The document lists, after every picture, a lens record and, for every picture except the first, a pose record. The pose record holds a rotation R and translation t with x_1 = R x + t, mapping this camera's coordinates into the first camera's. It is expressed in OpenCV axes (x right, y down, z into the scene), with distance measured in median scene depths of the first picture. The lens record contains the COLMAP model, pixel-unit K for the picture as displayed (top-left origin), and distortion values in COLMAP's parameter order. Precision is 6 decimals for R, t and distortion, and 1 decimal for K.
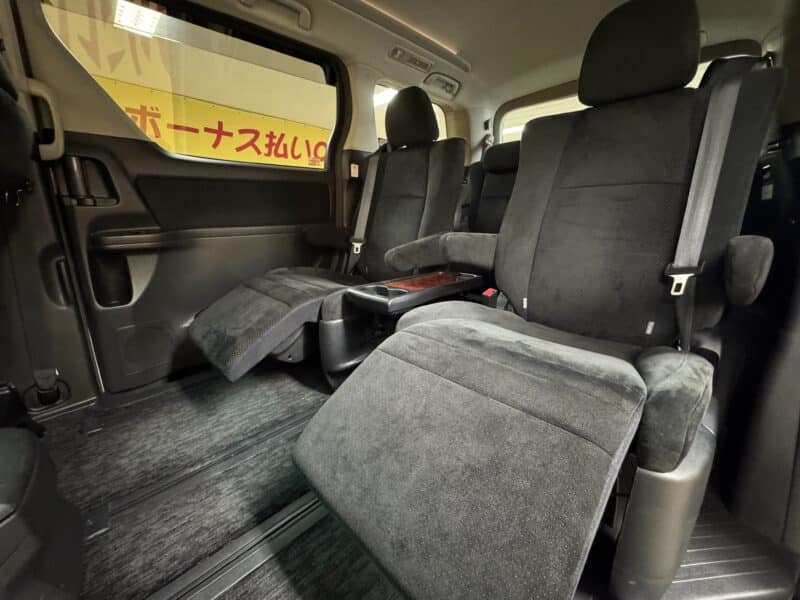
lens RADIAL K [[321.6, 0, 398.5], [0, 321.6, 300.0], [0, 0, 1]] dist [-0.001363, -0.000109]
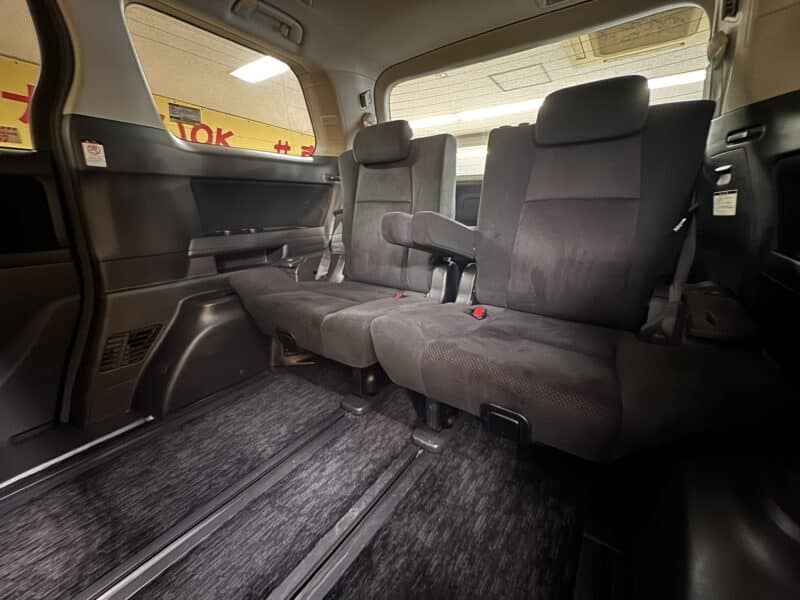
lens RADIAL K [[321.6, 0, 399.8], [0, 321.6, 297.9], [0, 0, 1]] dist [-0.001363, -0.000109]
pose [[0.978441, -0.054286, 0.199264, 0.217342], [0.051339, 0.998482, 0.019930, -0.126087], [-0.200044, -0.009271, 0.979743, 0.314500]]
